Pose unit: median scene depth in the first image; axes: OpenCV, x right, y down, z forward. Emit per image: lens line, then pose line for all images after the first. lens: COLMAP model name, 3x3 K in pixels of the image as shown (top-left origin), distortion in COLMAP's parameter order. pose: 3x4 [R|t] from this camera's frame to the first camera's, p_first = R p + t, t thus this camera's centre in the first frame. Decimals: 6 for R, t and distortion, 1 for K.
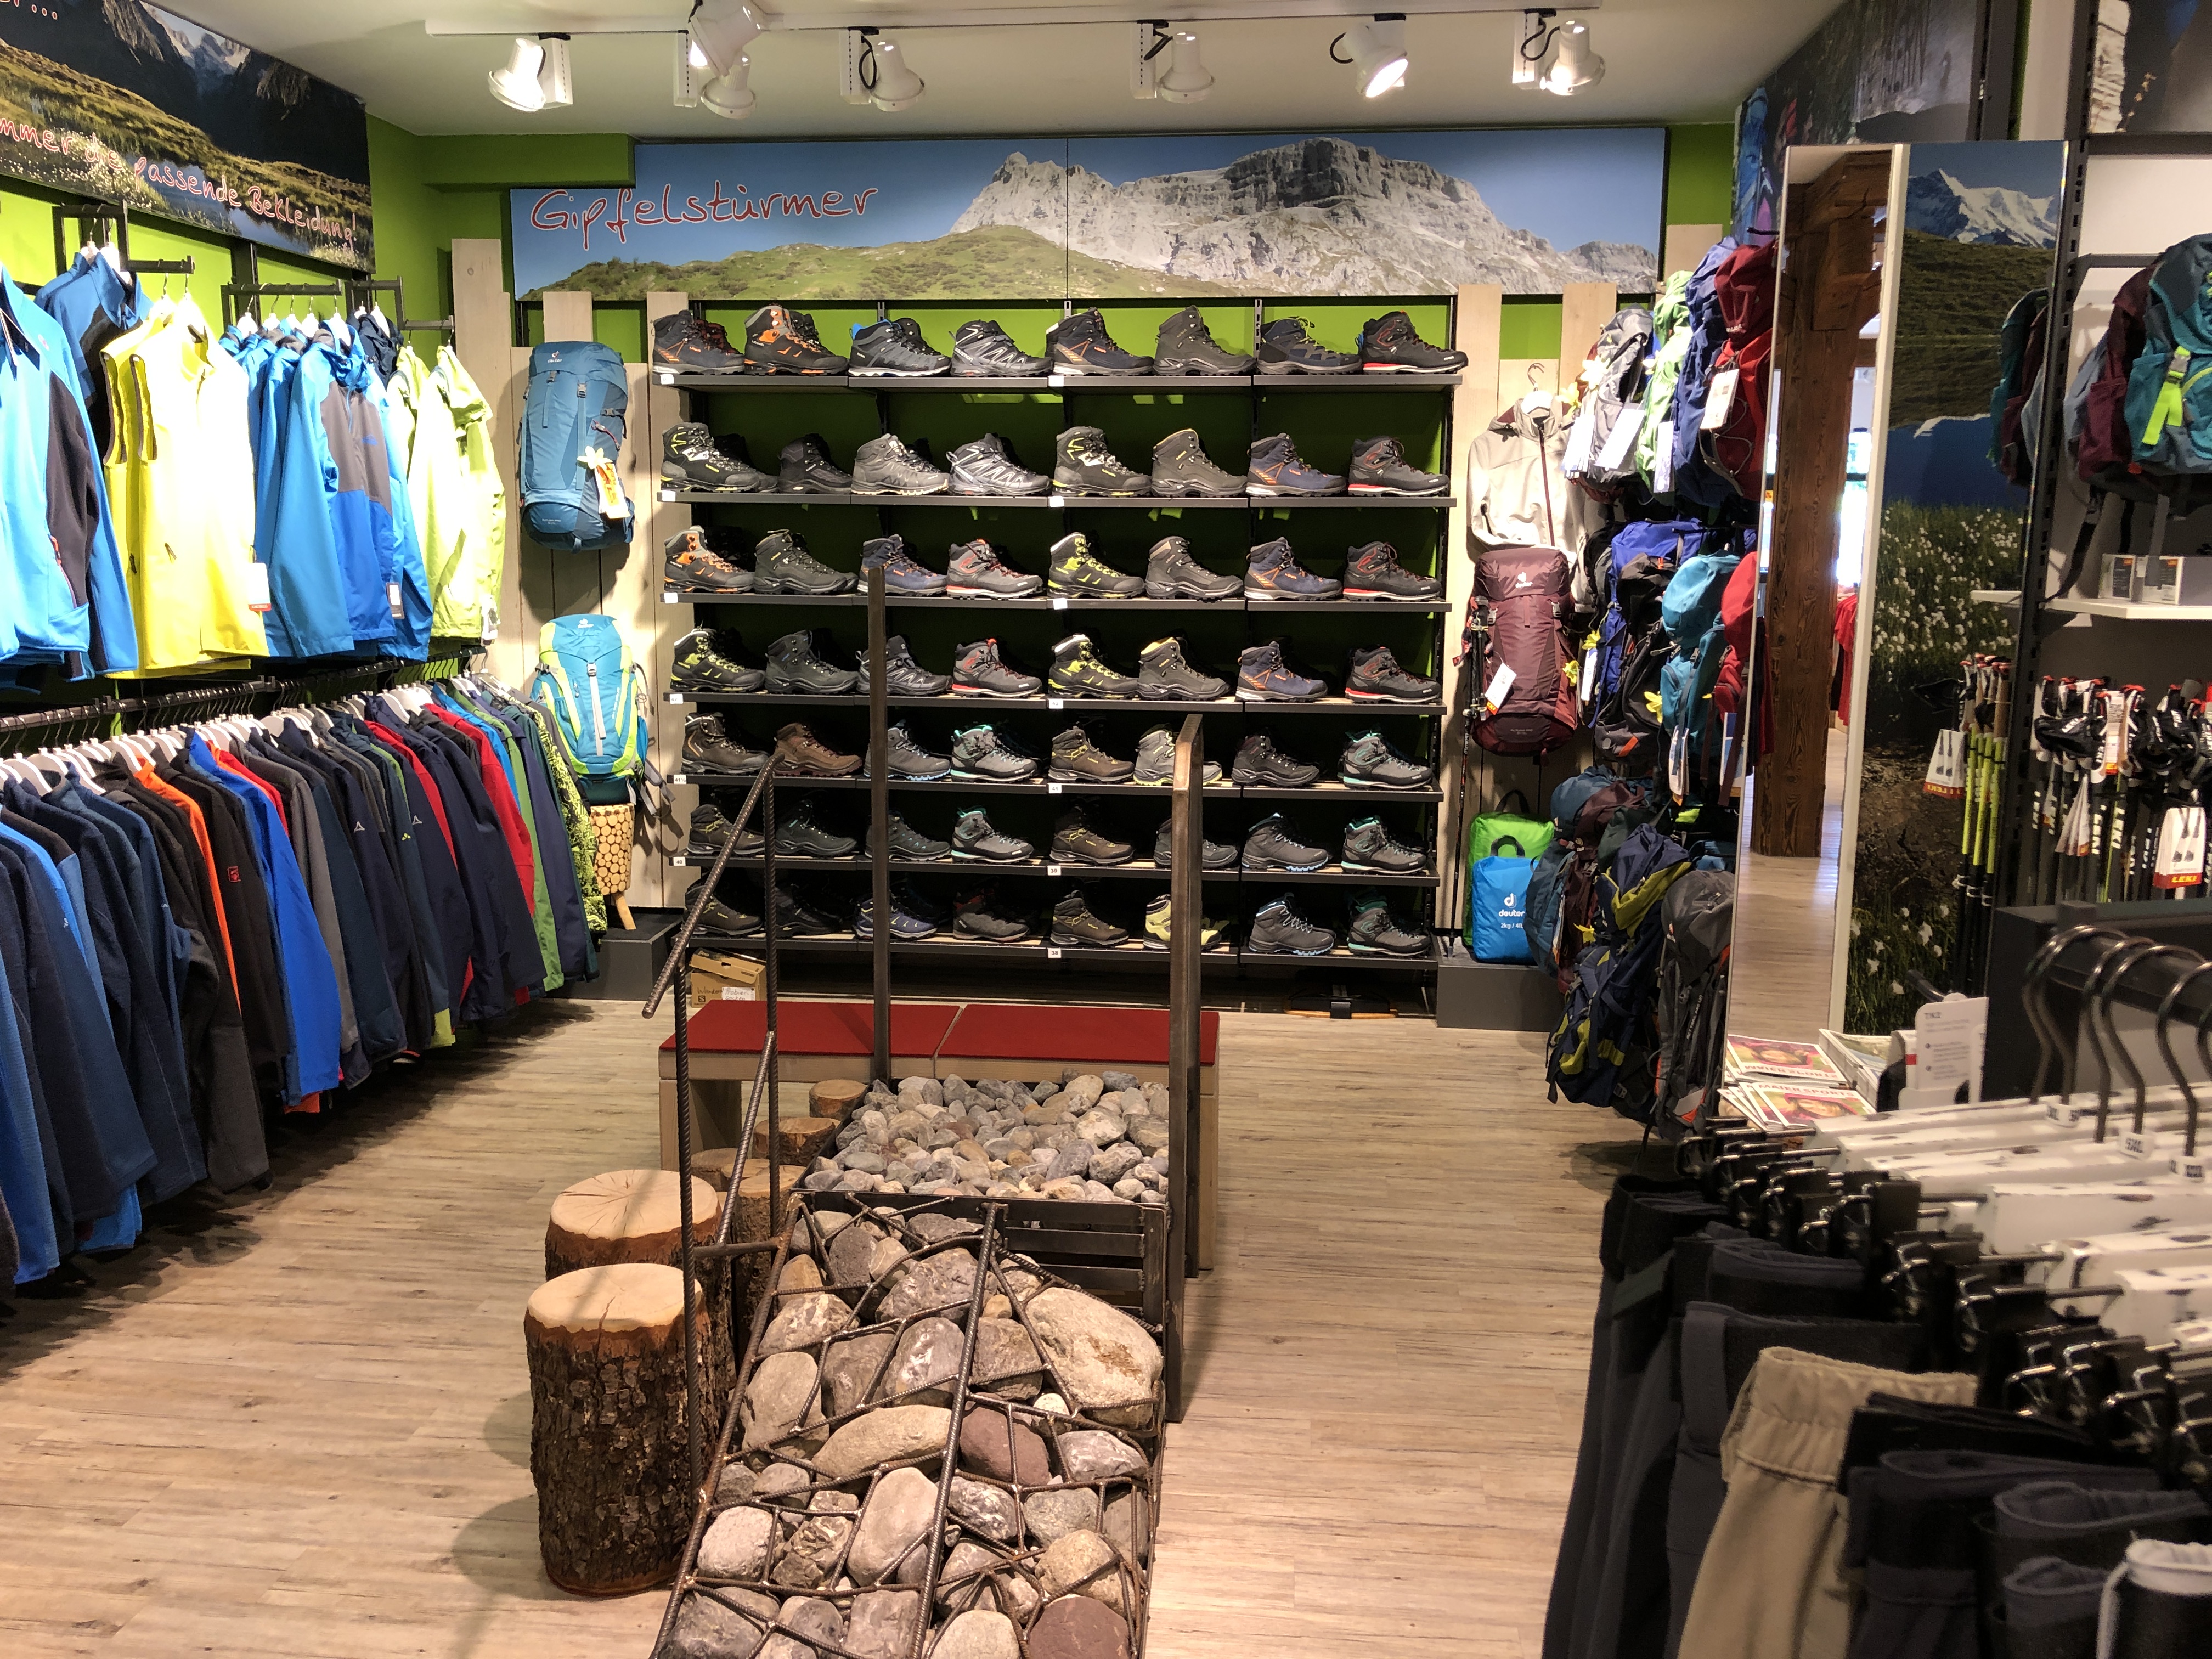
lens RADIAL K [[1851.2, 0, 1098.5], [0, 1851.2, 833.1], [0, 0, 1]] dist [0.070432, -0.028367]
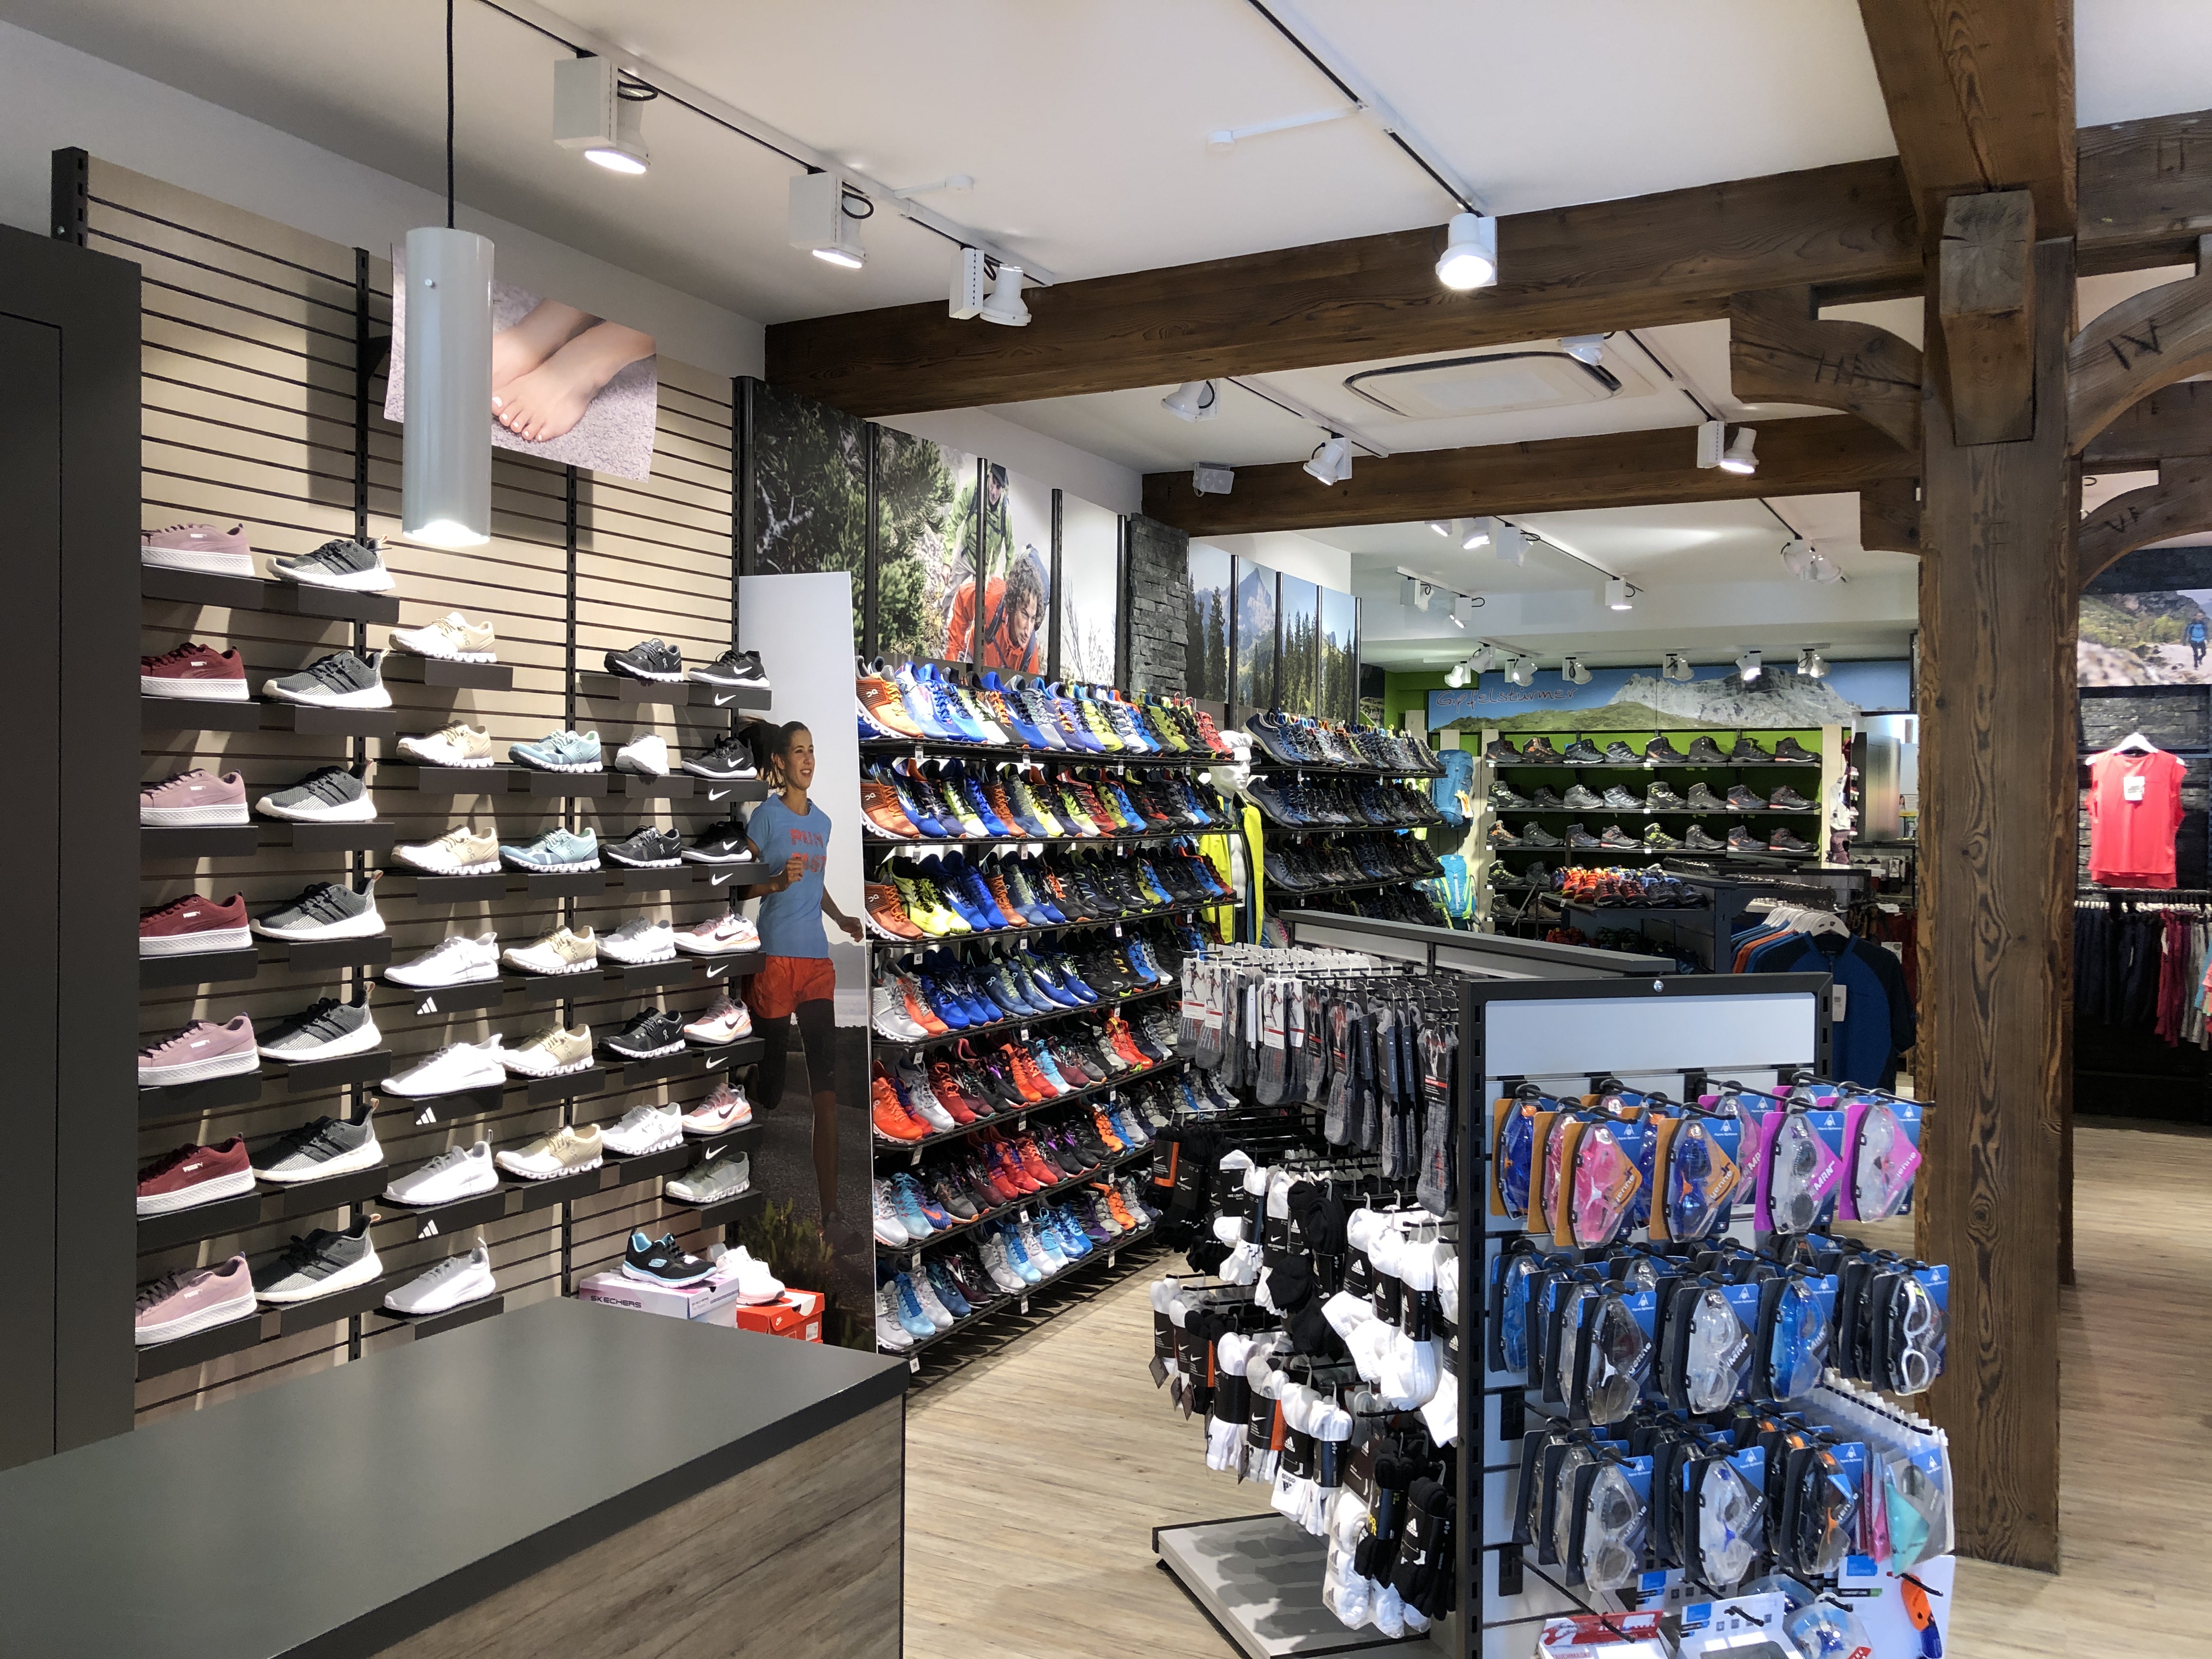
lens RADIAL K [[1851.2, 0, 1091.7], [0, 1851.2, 813.7], [0, 0, 1]] dist [0.070432, -0.028367]
pose [[0.928900, 0.003080, -0.370319, 0.210325], [-0.064169, 0.986178, -0.152758, 0.255304], [0.364730, 0.165660, 0.916258, -1.564928]]
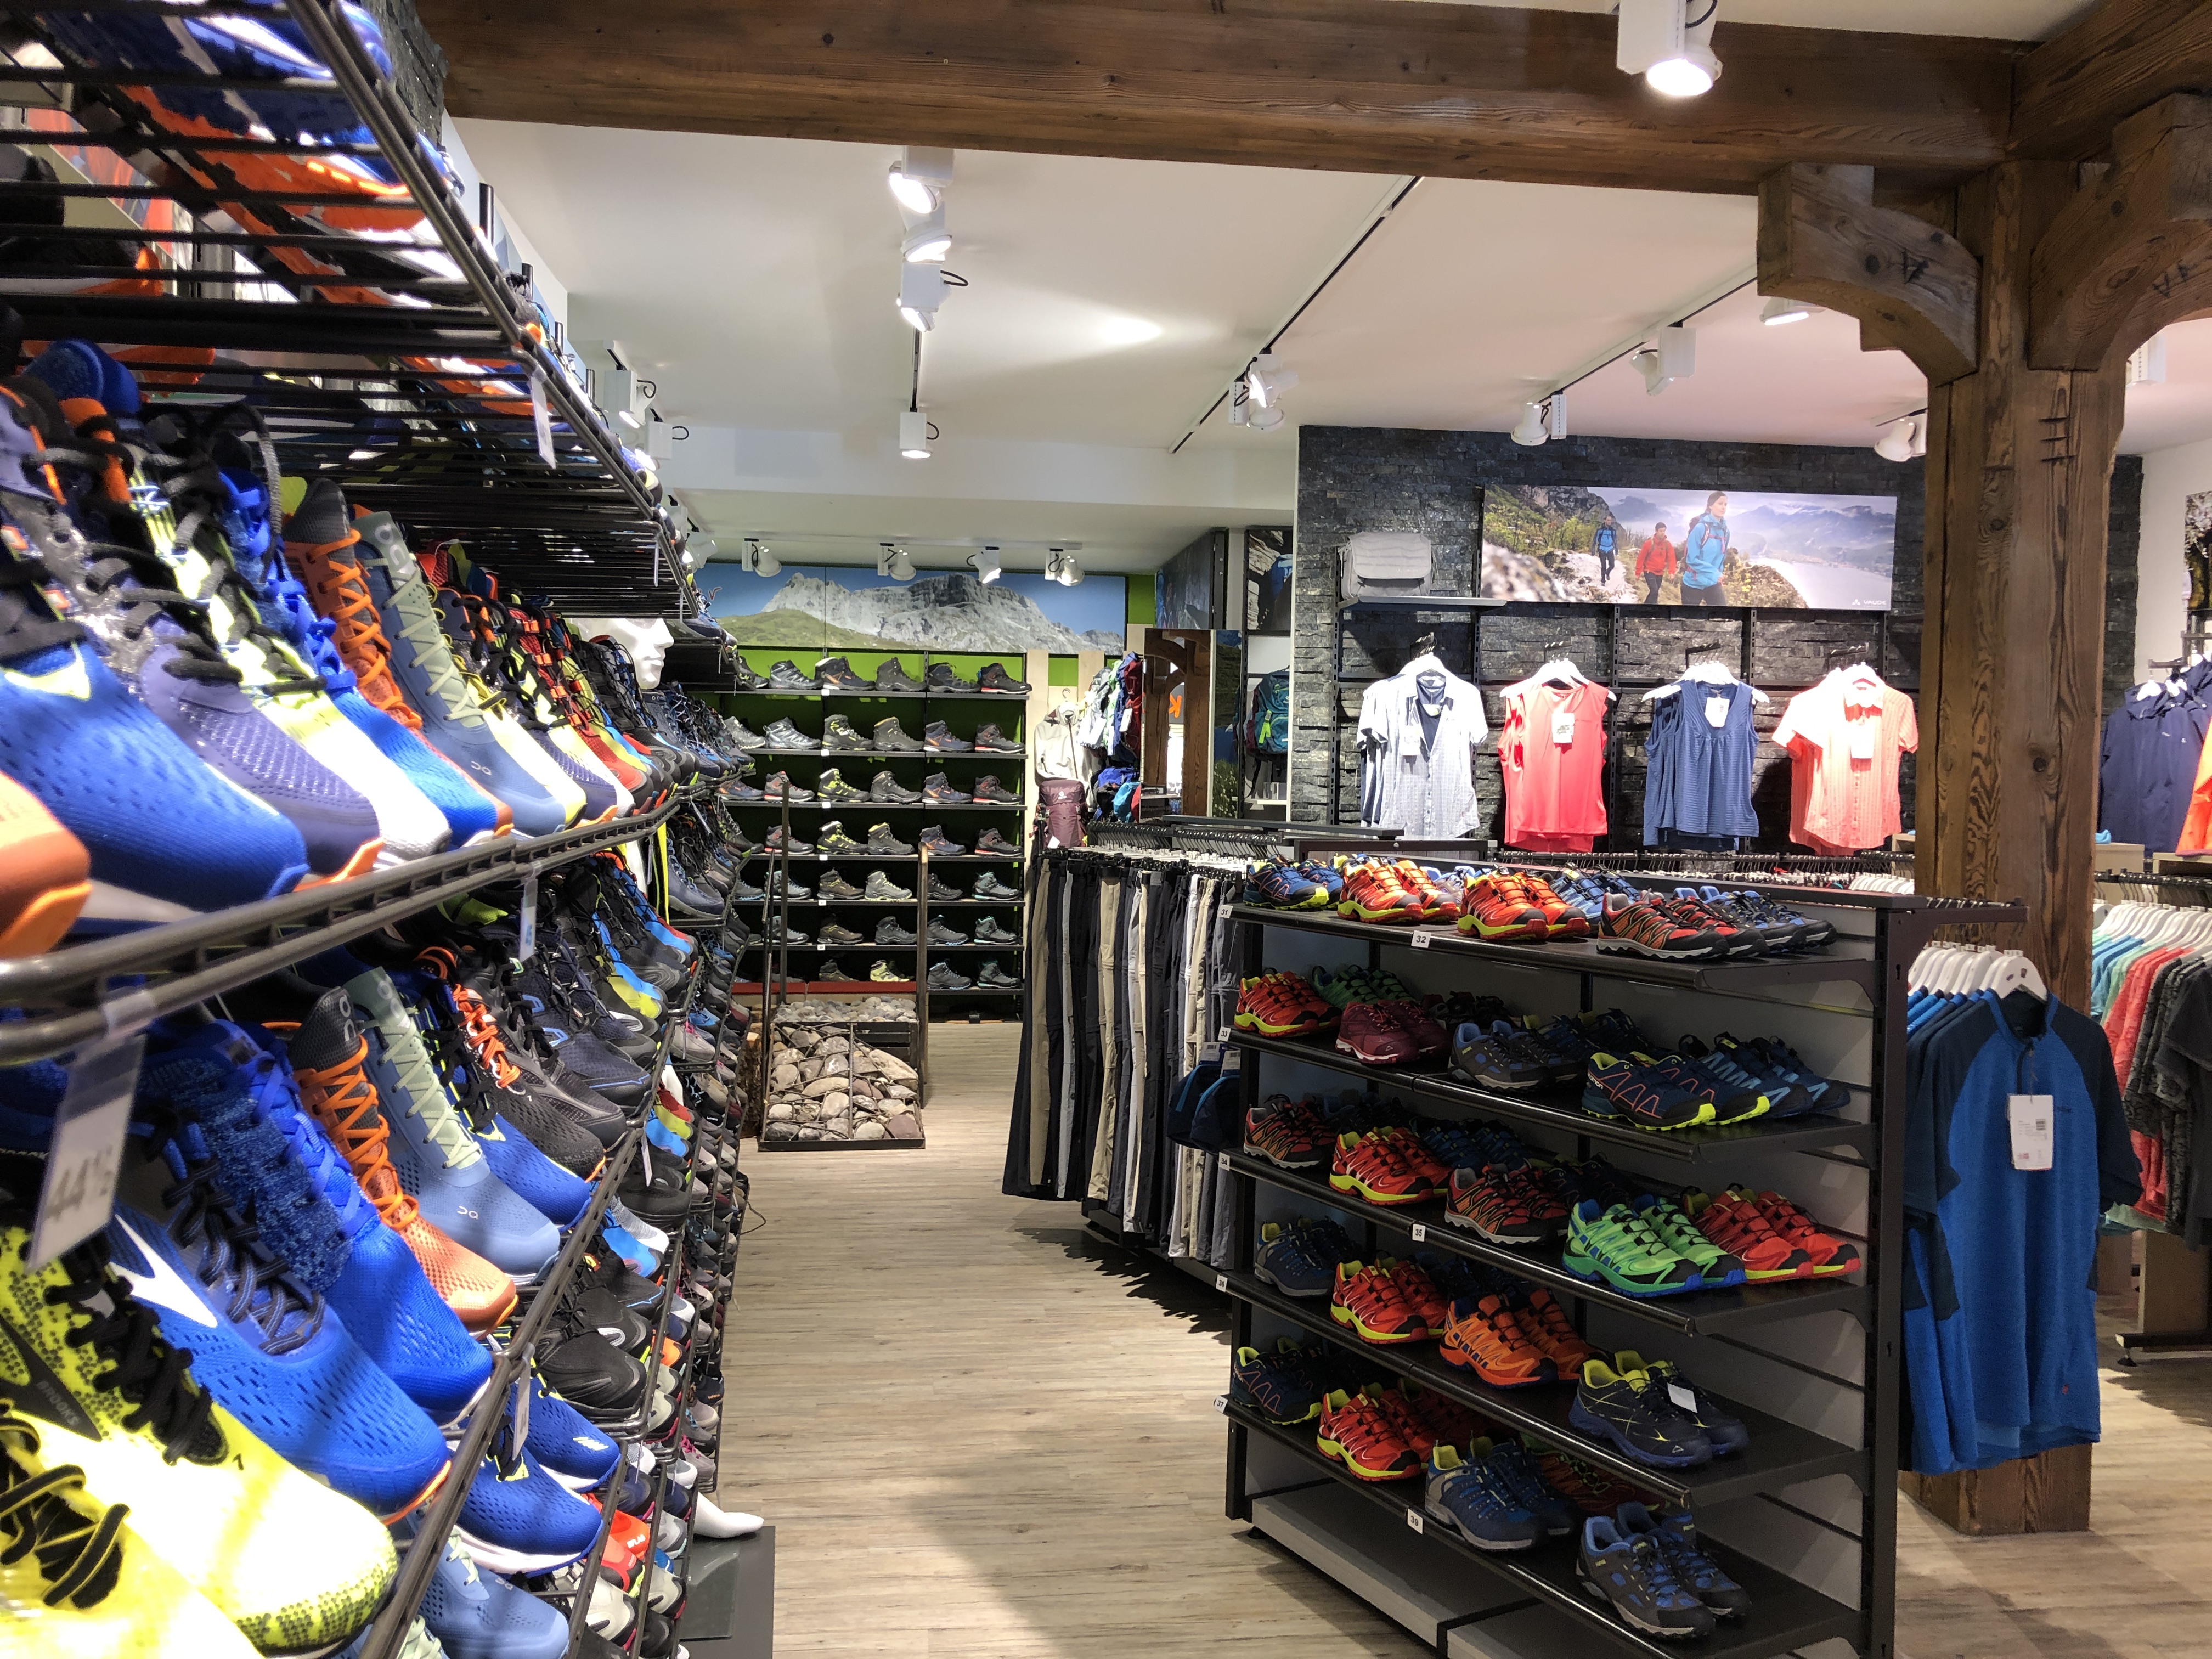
lens RADIAL K [[1851.2, 0, 1103.5], [0, 1851.2, 835.3], [0, 0, 1]] dist [0.070432, -0.028367]
pose [[0.976734, 0.002906, 0.214436, -0.150695], [0.024335, 0.991948, -0.124282, 0.151078], [-0.213071, 0.126609, 0.968799, -0.906561]]
